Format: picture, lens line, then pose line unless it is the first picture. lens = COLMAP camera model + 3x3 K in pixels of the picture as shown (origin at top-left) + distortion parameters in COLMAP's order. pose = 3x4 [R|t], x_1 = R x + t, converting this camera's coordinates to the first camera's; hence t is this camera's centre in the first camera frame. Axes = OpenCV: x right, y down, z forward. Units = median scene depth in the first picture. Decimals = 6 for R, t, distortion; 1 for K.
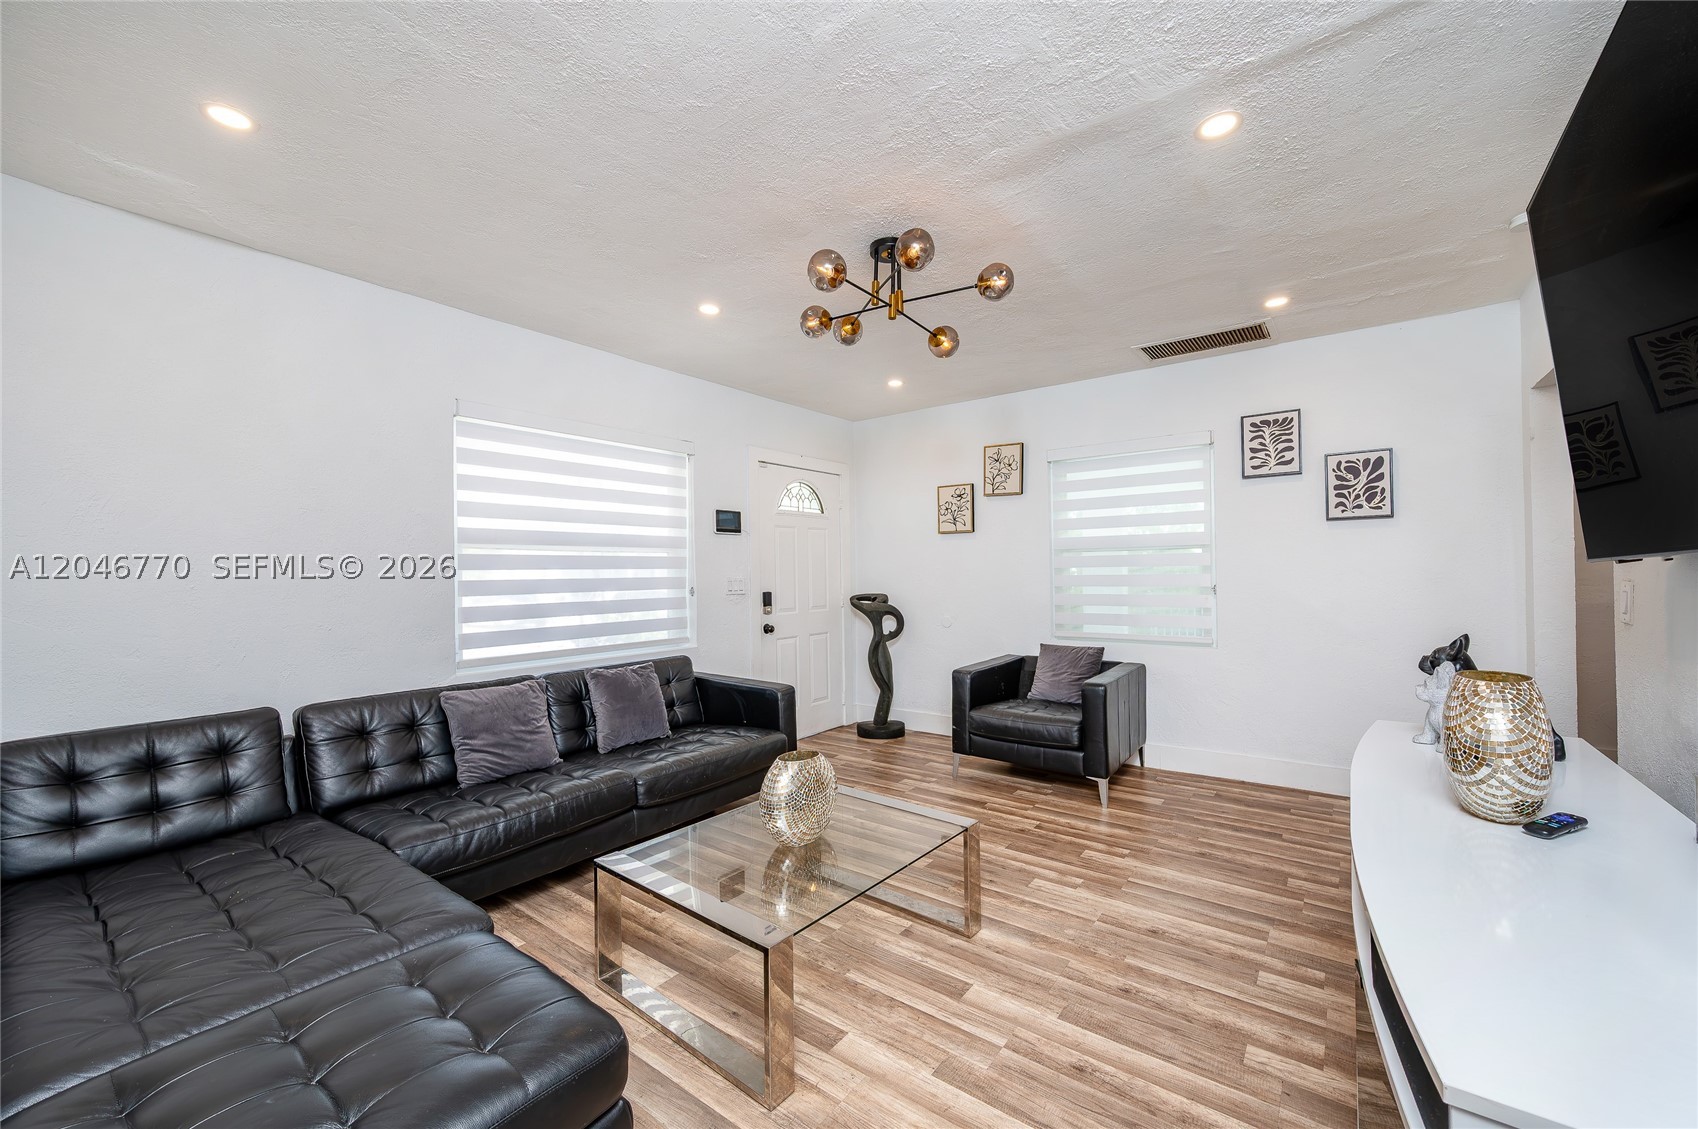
lens RADIAL K [[672.6, 0, 843.1], [0, 672.6, 576.7], [0, 0, 1]] dist [0.000140, 0.000091]
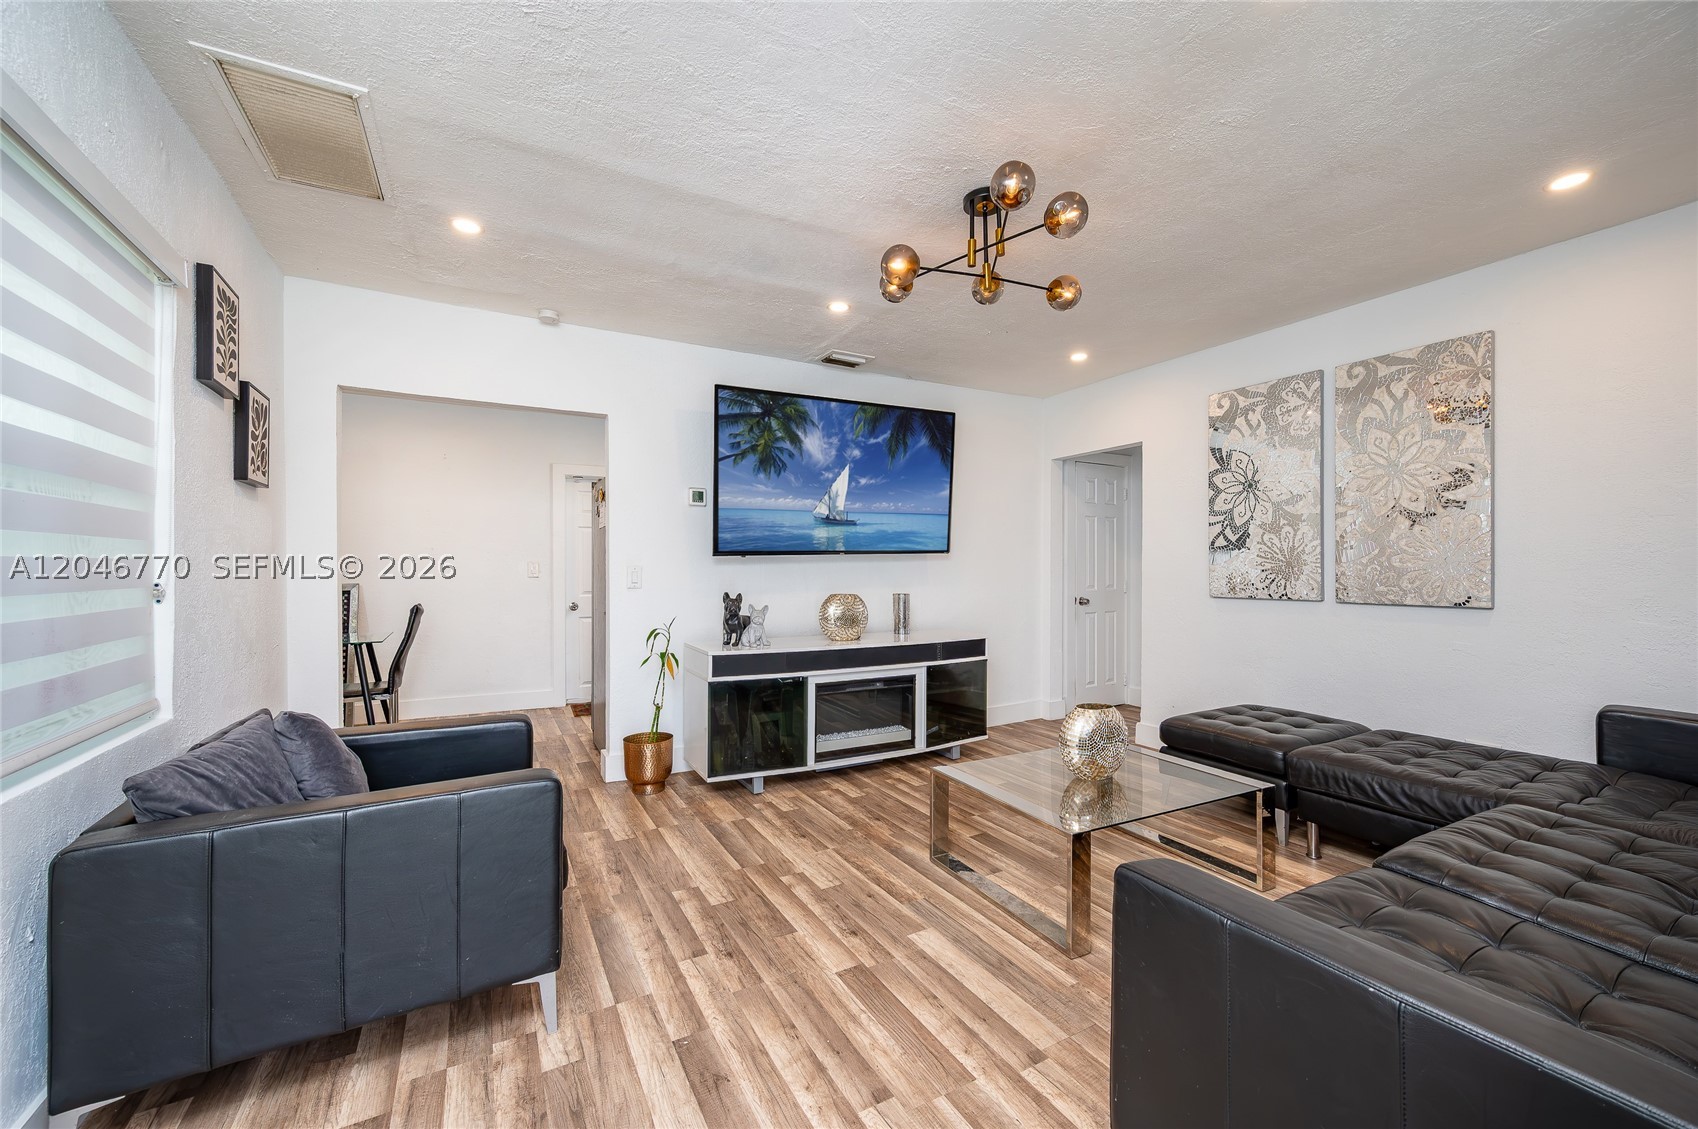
lens RADIAL K [[678.5, 0, 843.0], [0, 678.5, 559.1], [0, 0, 1]] dist [0.002377, 0.000532]
pose [[-0.915420, 0.019117, 0.402045, -0.093721], [0.017037, 0.999817, -0.008749, 0.006888], [-0.402139, -0.001159, -0.915578, 1.433957]]
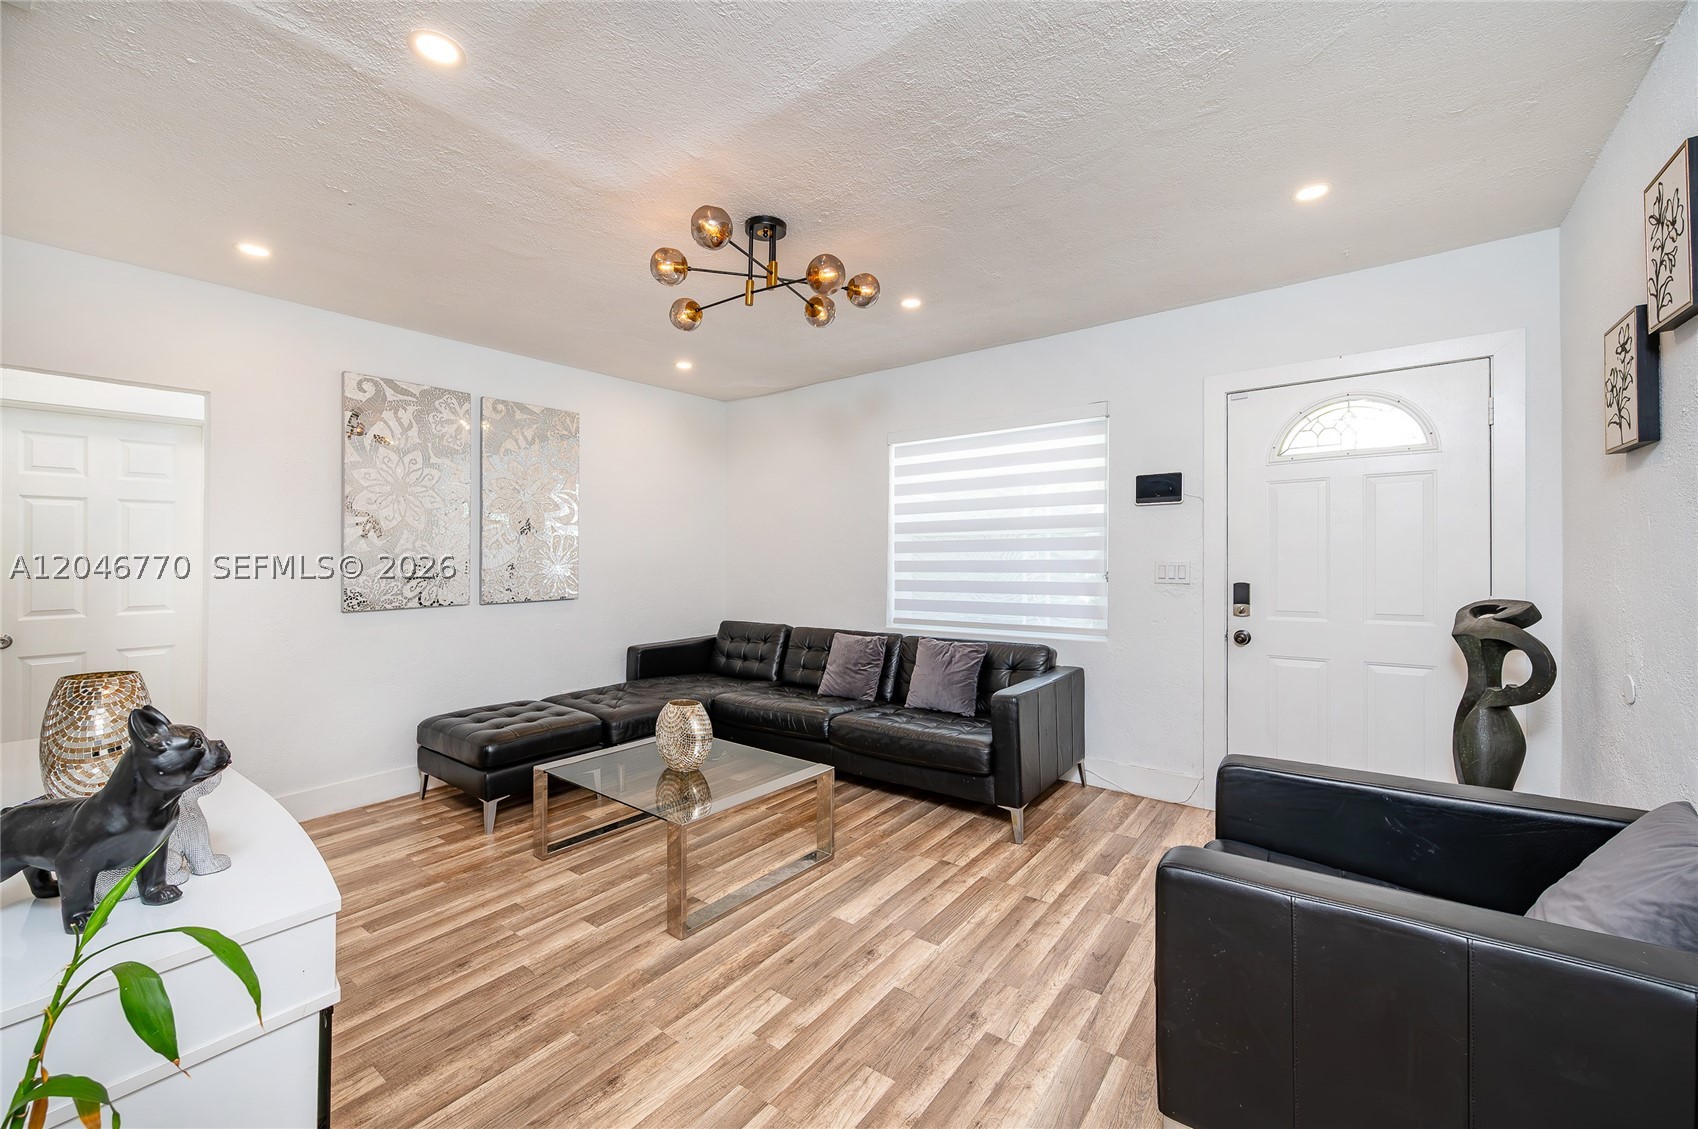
lens RADIAL K [[670.6, 0, 843.6], [0, 670.6, 555.6], [0, 0, 1]] dist [-0.000892, 0.000000]
pose [[0.003320, 0.009960, -0.999945, 0.766411], [0.001926, 0.999948, 0.009967, -0.017153], [0.999993, -0.001959, 0.003301, 0.822882]]
